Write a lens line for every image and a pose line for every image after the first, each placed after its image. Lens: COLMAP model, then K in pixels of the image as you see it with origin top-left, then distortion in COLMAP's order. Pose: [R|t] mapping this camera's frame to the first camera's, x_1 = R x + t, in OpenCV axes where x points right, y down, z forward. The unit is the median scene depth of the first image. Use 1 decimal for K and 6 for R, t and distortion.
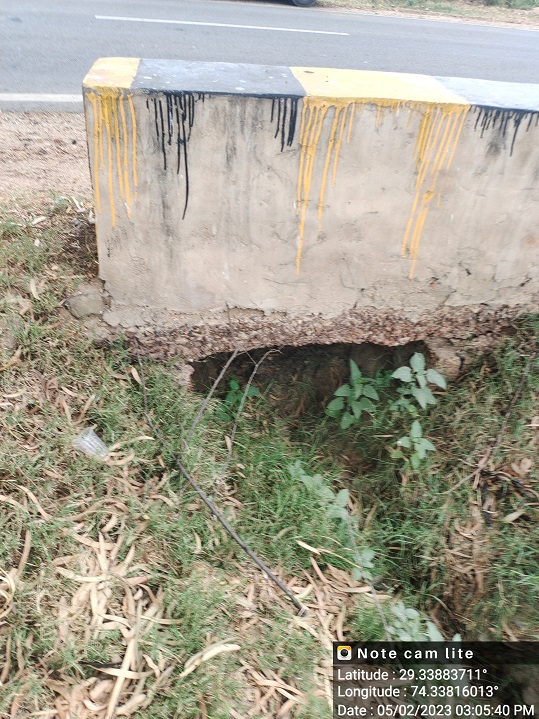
lens RADIAL K [[551.5, 0, 269.5], [0, 551.5, 359.5], [0, 0, 1]] dist [0.097353, -0.143219]
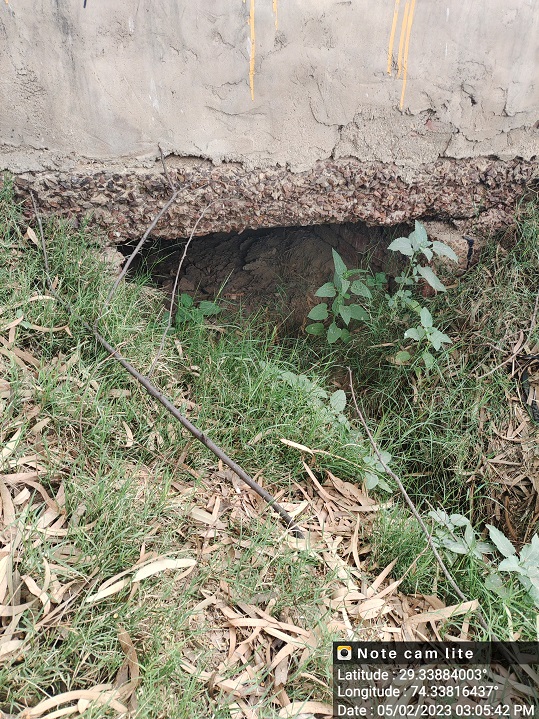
lens RADIAL K [[565.1, 0, 269.5], [0, 565.1, 359.5], [0, 0, 1]] dist [0.053122, -0.061920]
pose [[0.995569, -0.078672, 0.051505, 0.007053], [0.082484, 0.993643, -0.076619, 0.252761], [-0.045150, 0.080528, 0.995729, 0.269916]]
